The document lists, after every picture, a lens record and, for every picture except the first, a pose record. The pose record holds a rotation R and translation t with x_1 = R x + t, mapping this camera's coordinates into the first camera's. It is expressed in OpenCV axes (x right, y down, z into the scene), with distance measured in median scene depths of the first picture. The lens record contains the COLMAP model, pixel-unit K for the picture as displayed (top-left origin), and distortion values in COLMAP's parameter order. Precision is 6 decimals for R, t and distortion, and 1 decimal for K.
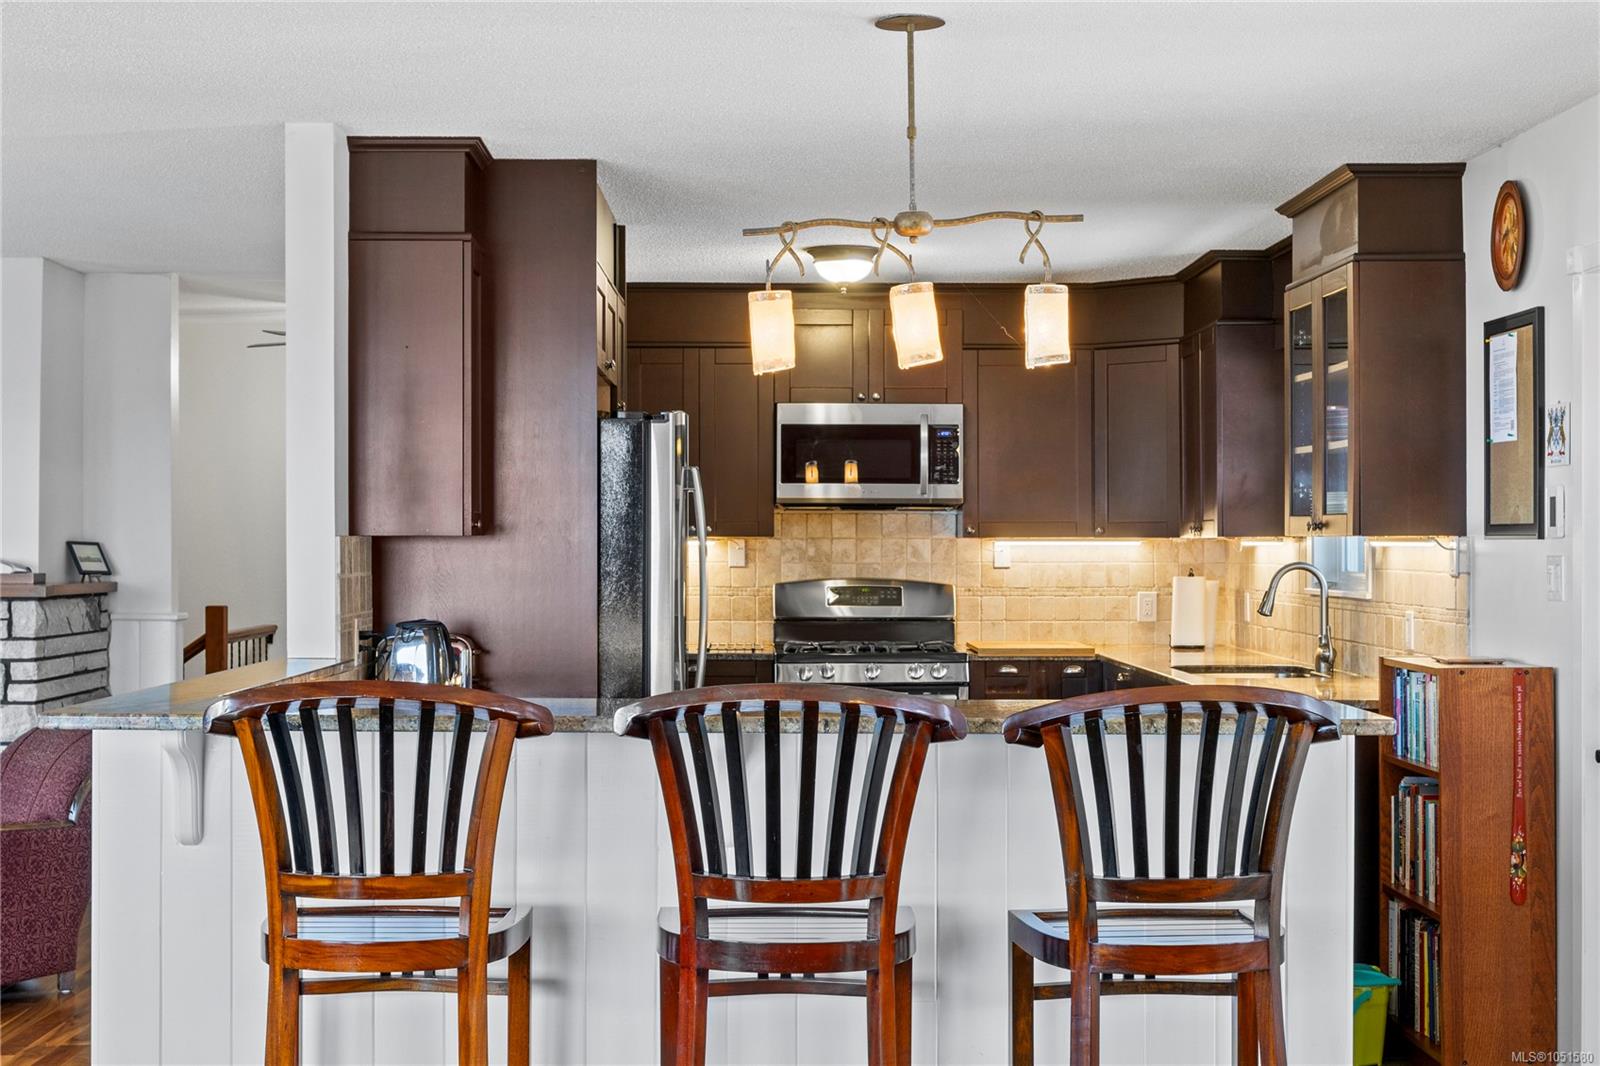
lens RADIAL K [[2279.4, 0, 800.0], [0, 2279.4, 533.0], [0, 0, 1]] dist [0.010065, 0.023244]
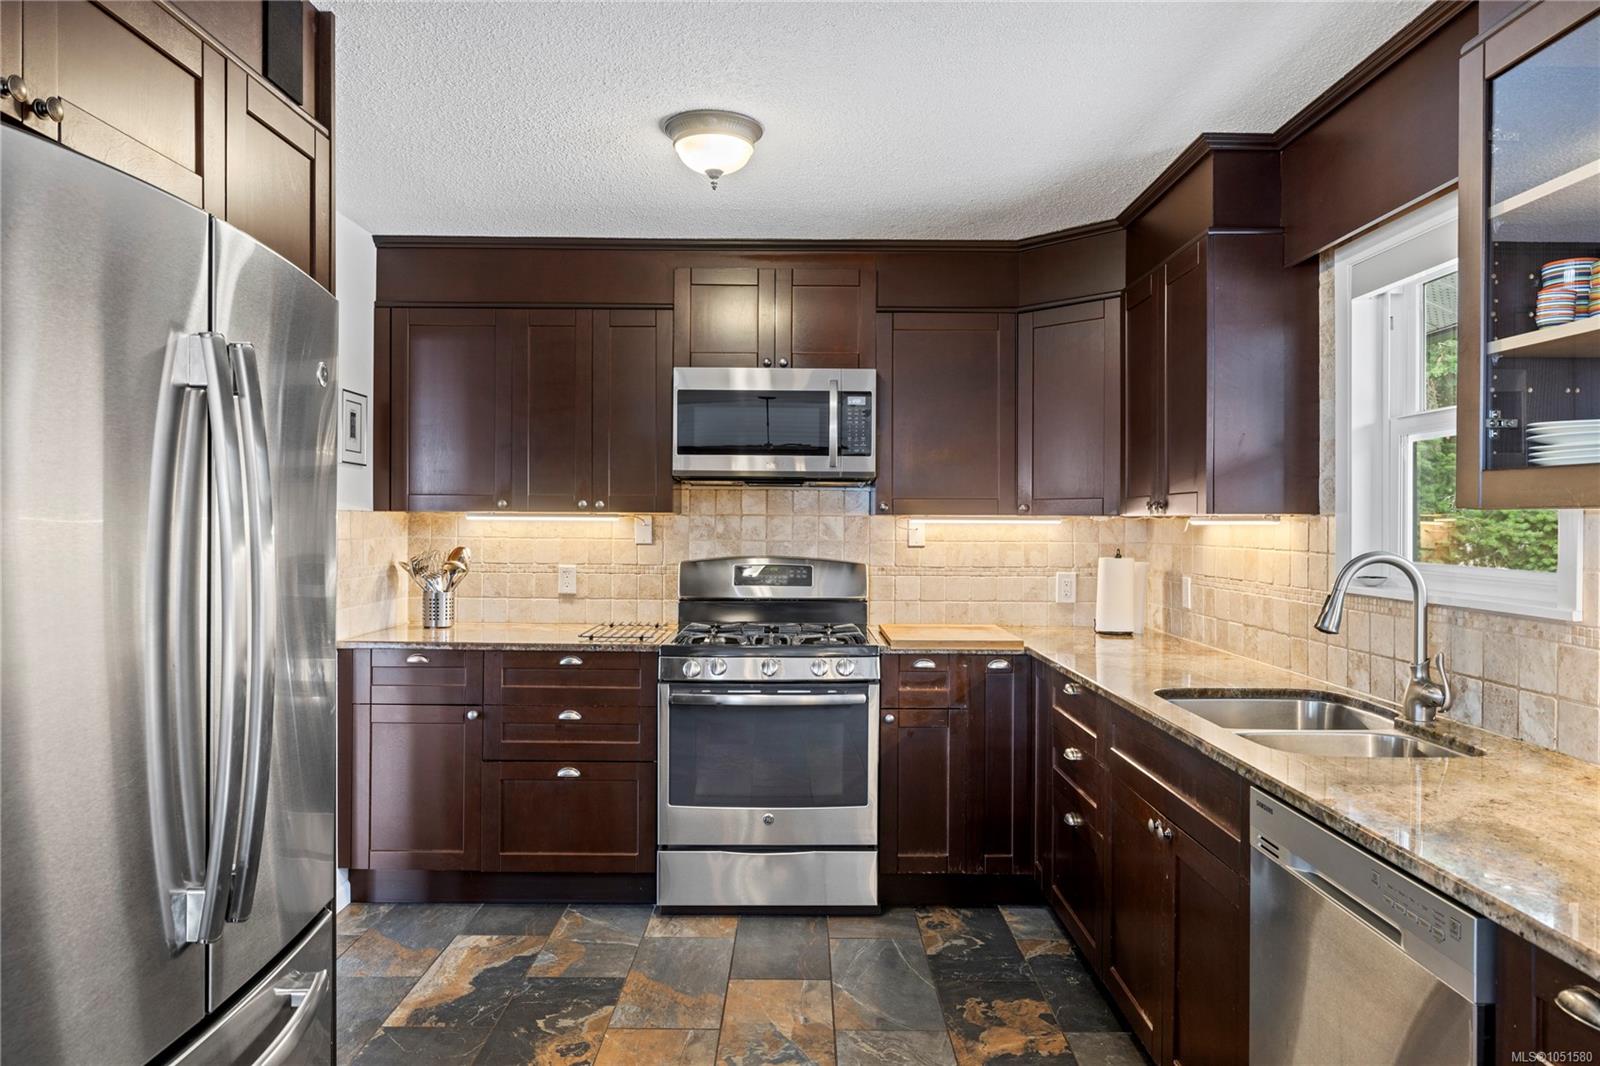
lens RADIAL K [[1016.3, 0, 800.0], [0, 1016.3, 533.0], [0, 0, 1]] dist [-0.000324, 0.001452]
pose [[0.999882, 0.006004, -0.014141, 0.046230], [-0.005790, 0.999869, 0.015130, 0.003300], [0.014230, -0.015046, 0.999786, 0.581355]]
